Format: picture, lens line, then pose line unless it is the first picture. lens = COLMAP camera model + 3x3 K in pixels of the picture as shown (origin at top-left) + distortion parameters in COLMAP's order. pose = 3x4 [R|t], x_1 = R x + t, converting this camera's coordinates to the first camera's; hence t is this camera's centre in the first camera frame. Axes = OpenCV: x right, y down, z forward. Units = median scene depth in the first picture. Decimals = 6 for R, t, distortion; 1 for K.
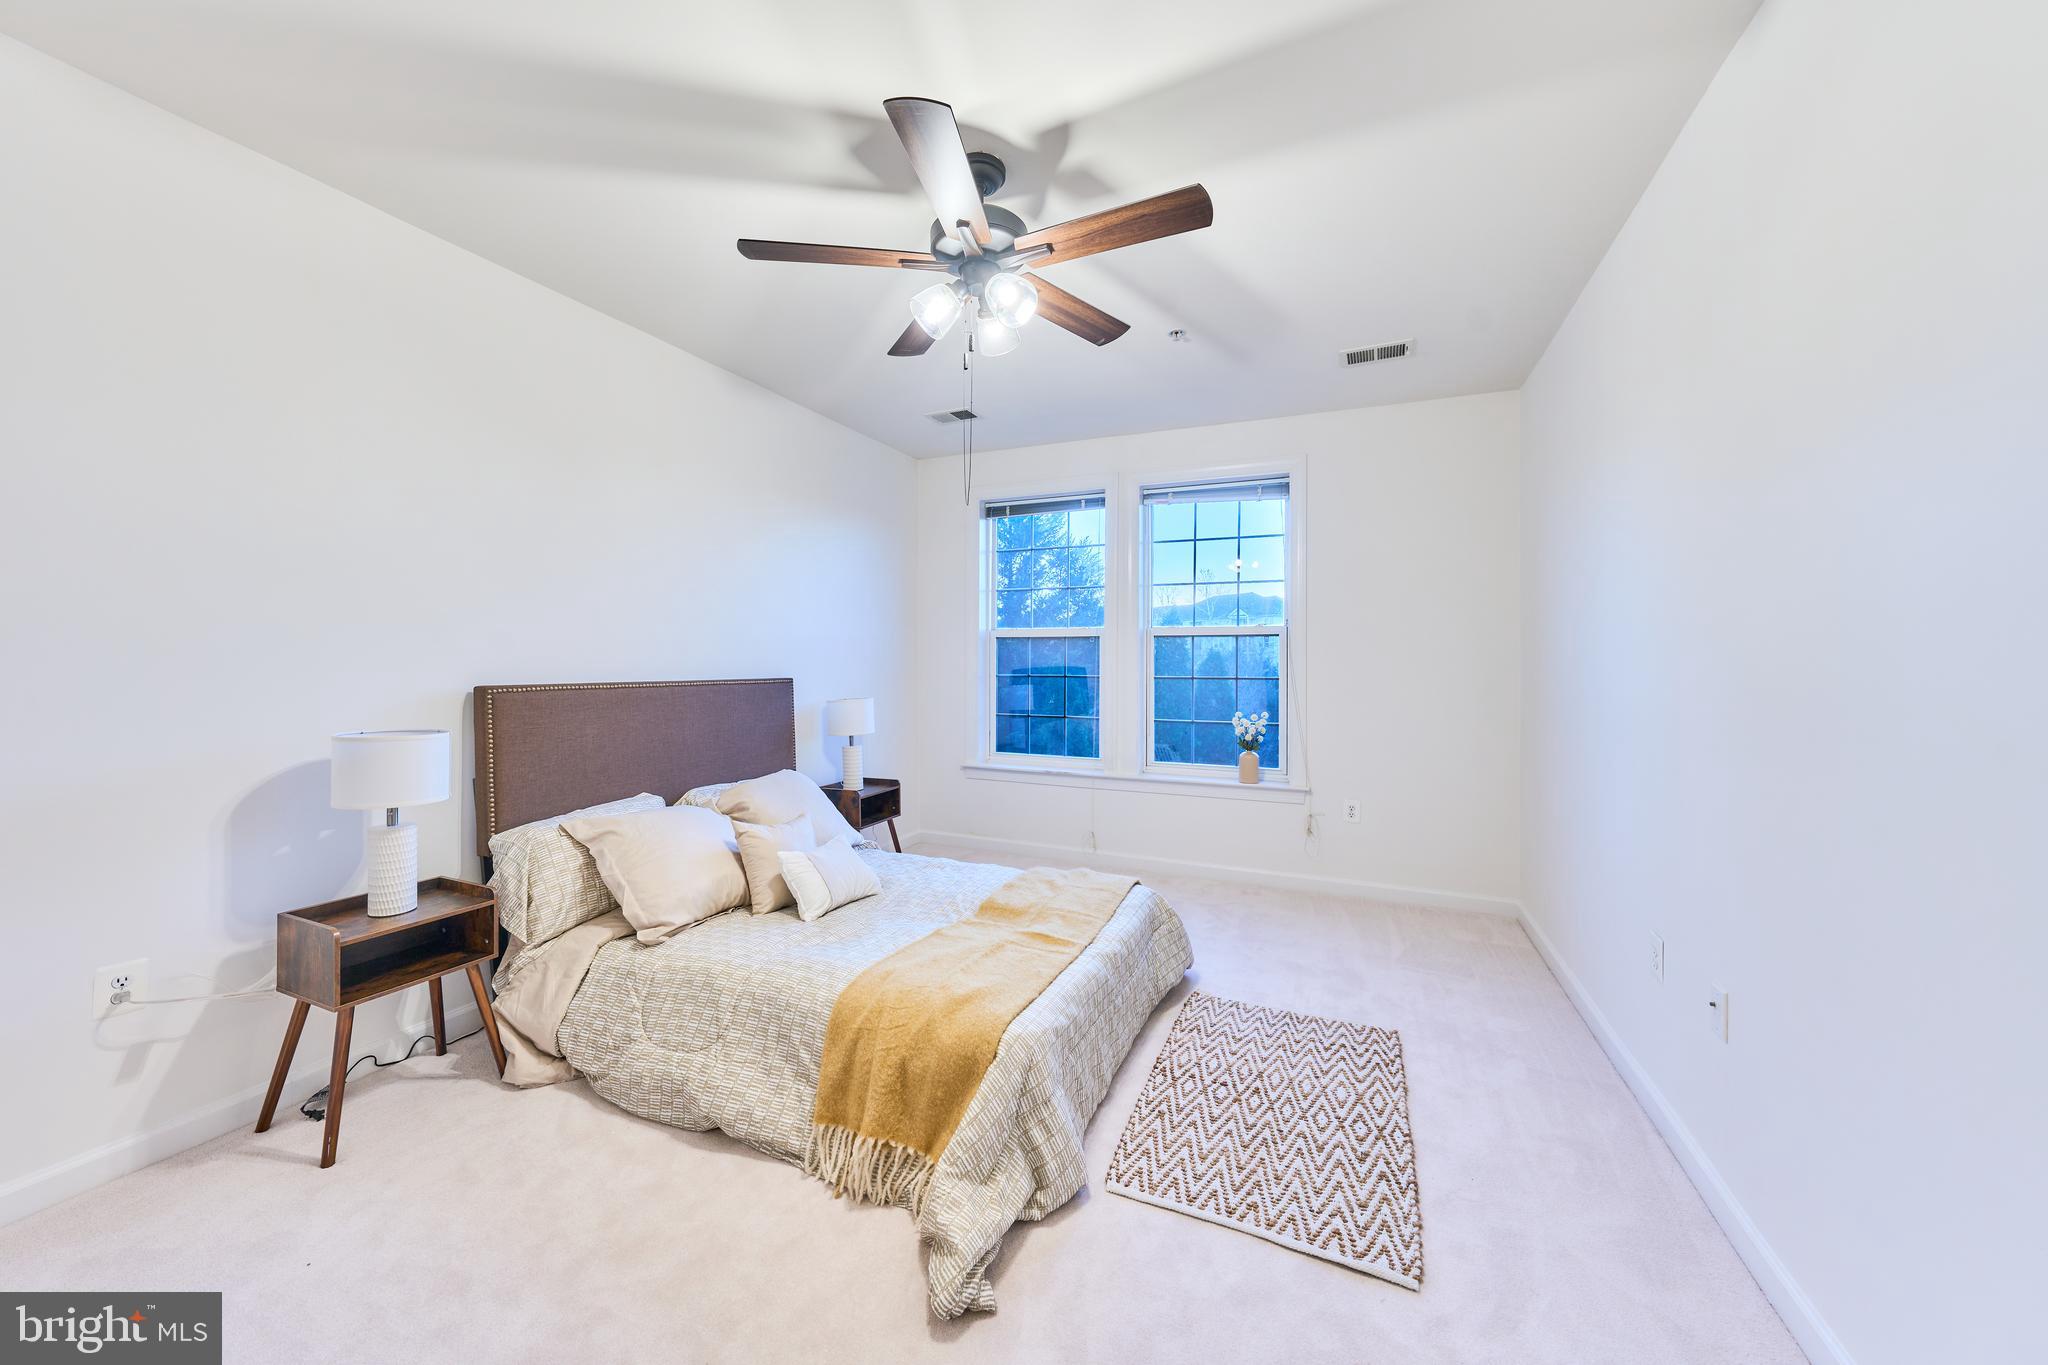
lens RADIAL K [[711.5, 0, 1076.9], [0, 711.5, 662.9], [0, 0, 1]] dist [-0.006534, 0.001049]
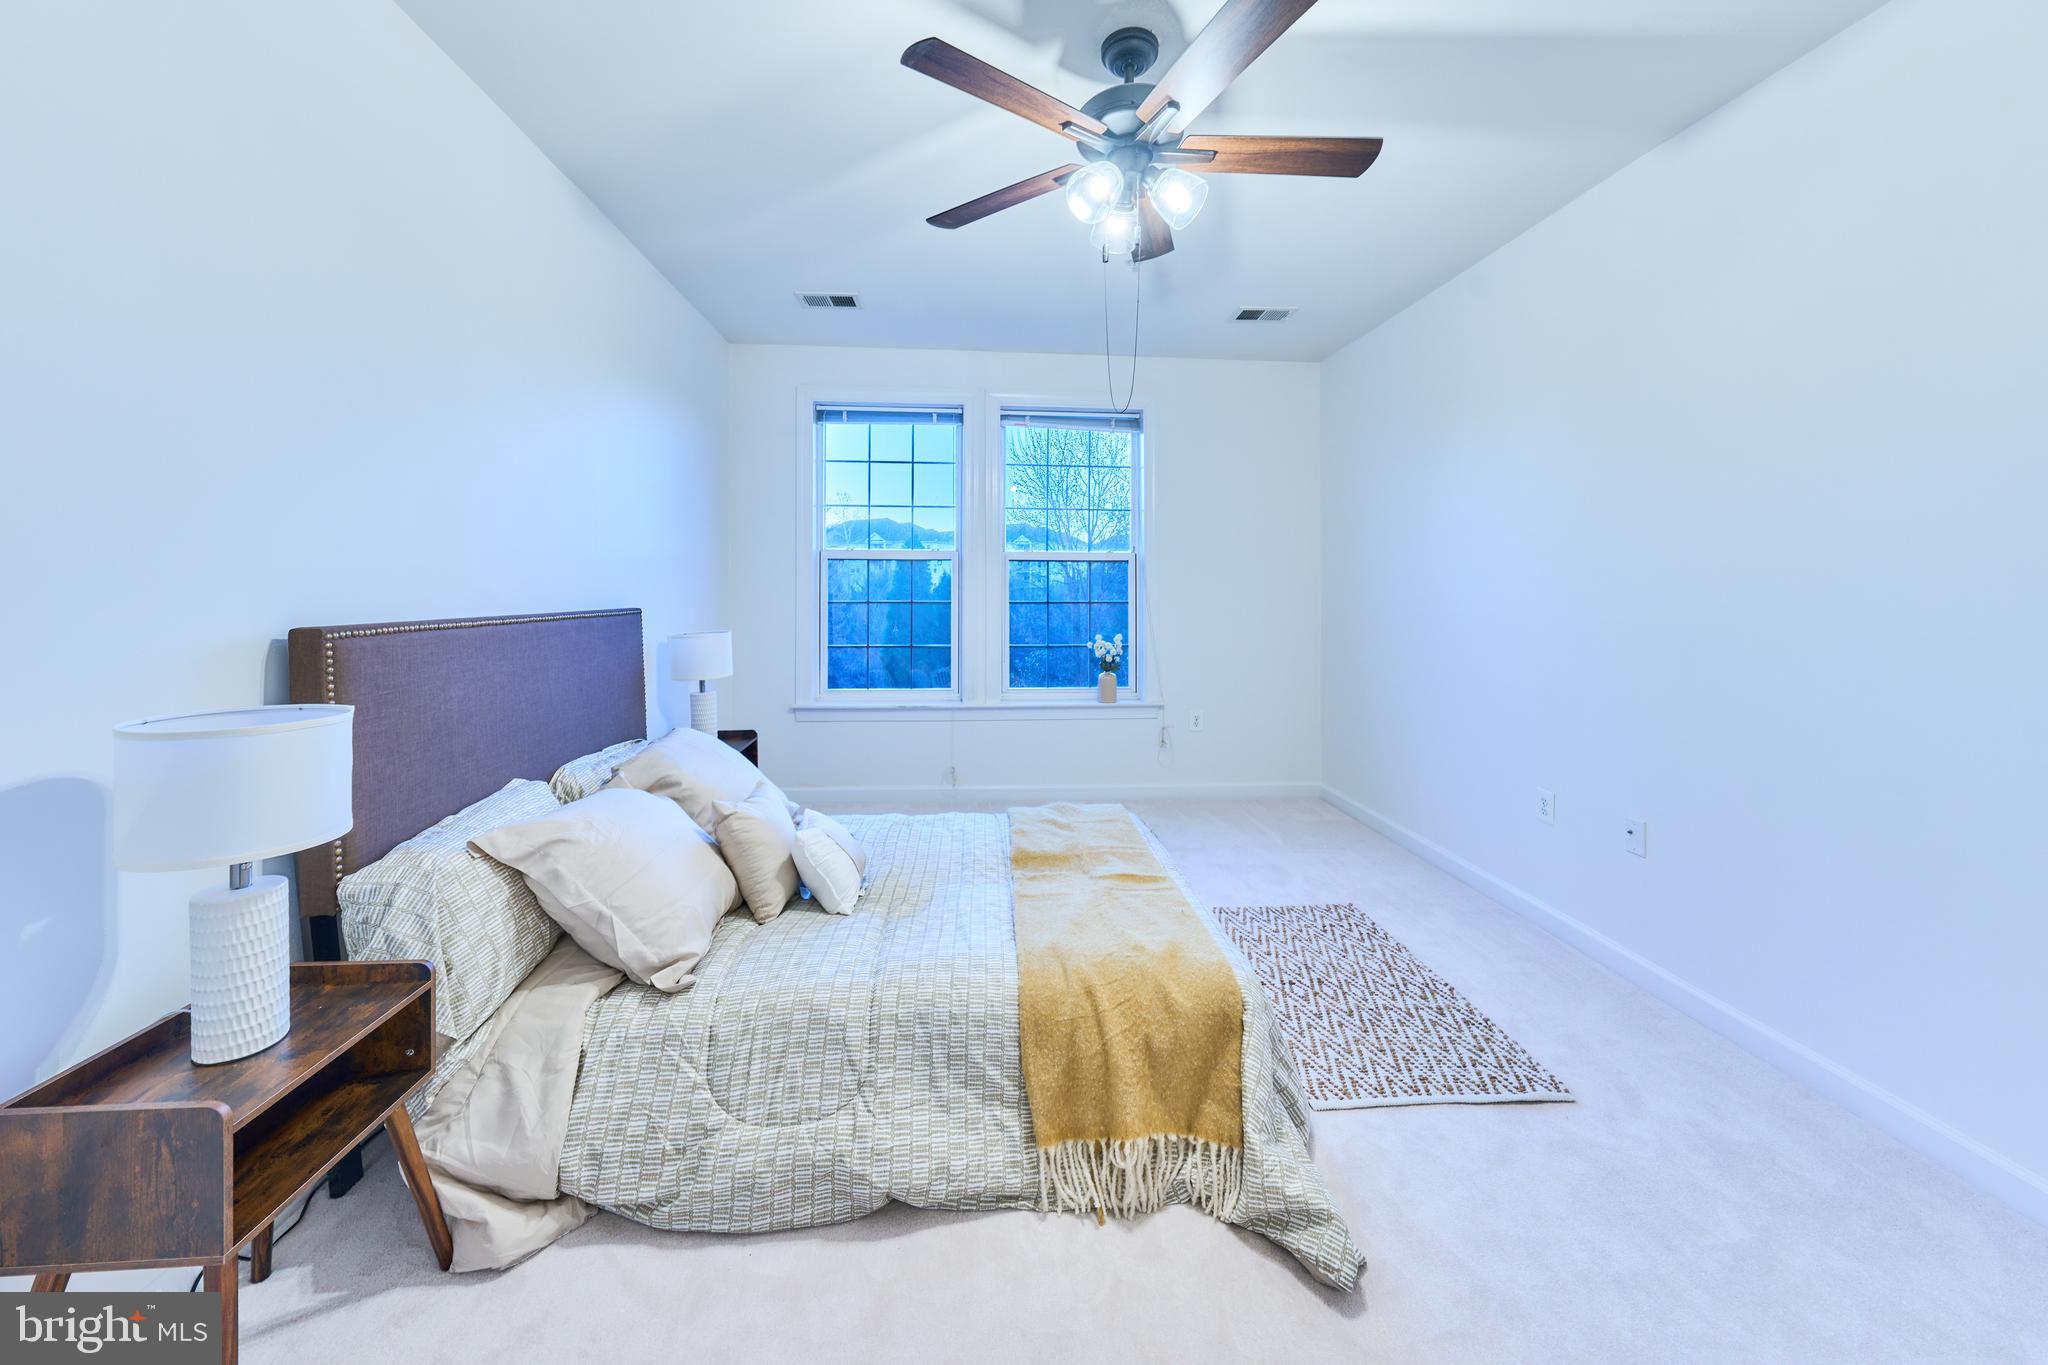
lens RADIAL K [[711.5, 0, 1023.2], [0, 711.5, 587.5], [0, 0, 1]] dist [-0.006534, 0.001049]
pose [[0.894386, -0.001081, 0.447295, -0.568533], [0.001305, 0.999999, -0.000192, 0.000406], [-0.447294, 0.000756, 0.894386, 0.207454]]
